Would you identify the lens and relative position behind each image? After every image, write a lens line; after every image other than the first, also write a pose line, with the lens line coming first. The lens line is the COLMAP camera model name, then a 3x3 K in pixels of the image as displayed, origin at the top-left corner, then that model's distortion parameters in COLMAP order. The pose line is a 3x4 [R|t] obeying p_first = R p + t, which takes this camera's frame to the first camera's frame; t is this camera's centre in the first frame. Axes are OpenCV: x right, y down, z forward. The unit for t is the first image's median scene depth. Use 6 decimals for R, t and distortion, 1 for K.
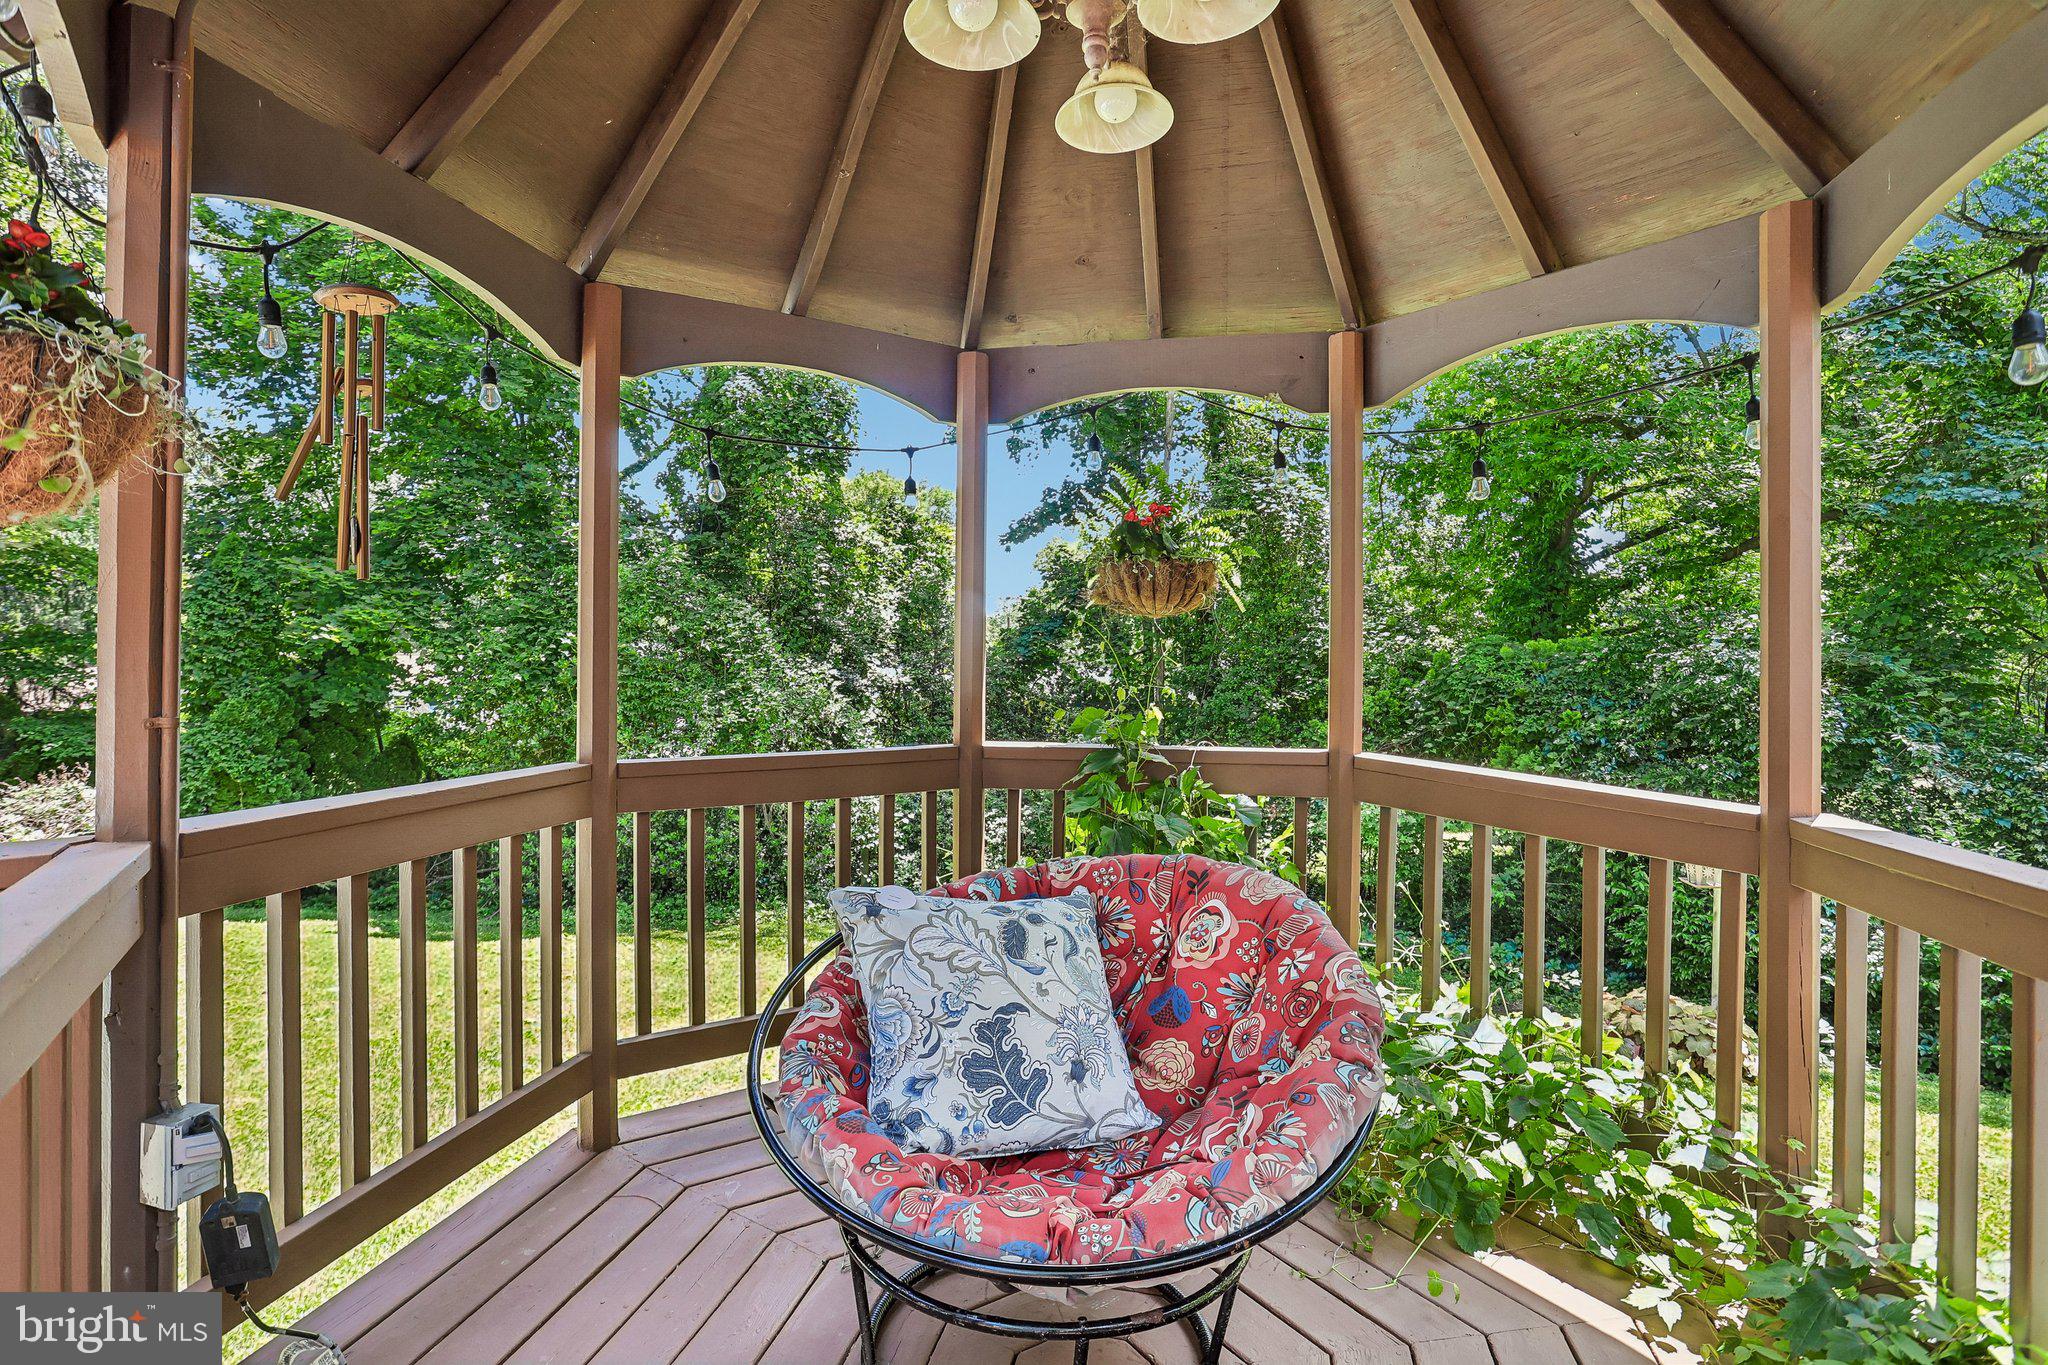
lens RADIAL K [[1013.8, 0, 1013.9], [0, 1013.8, 659.6], [0, 0, 1]] dist [-0.082181, -0.000114]
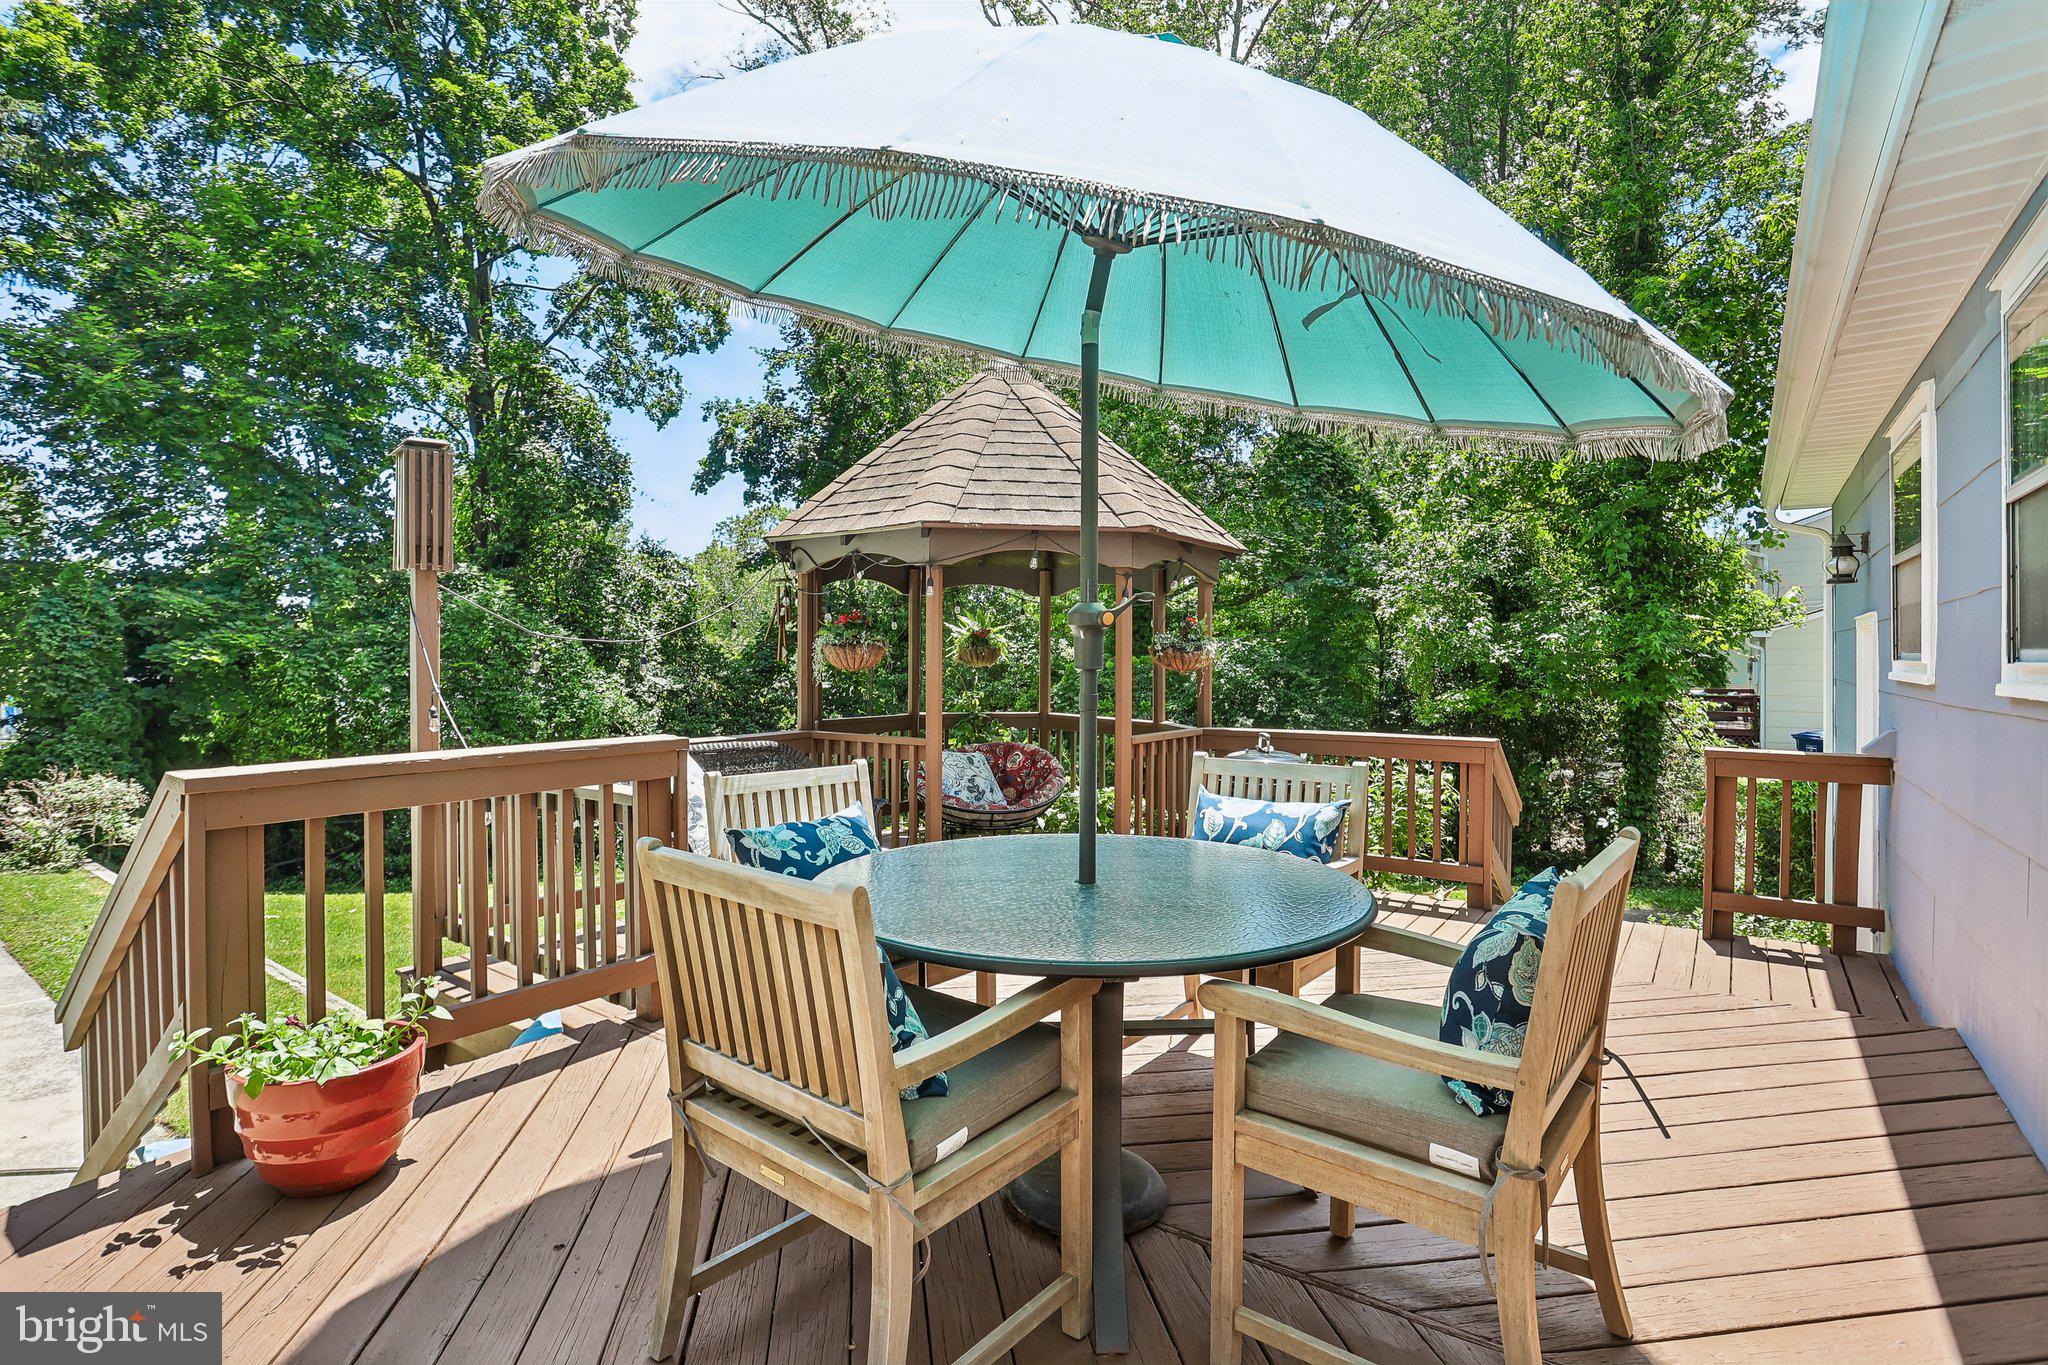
lens RADIAL K [[1013.8, 0, 1013.9], [0, 1013.8, 659.6], [0, 0, 1]] dist [-0.082181, -0.000114]
pose [[0.937389, -0.005870, 0.348234, -0.178108], [0.005825, 0.999982, 0.001175, -0.015368], [-0.348235, 0.000927, 0.937407, -0.397532]]
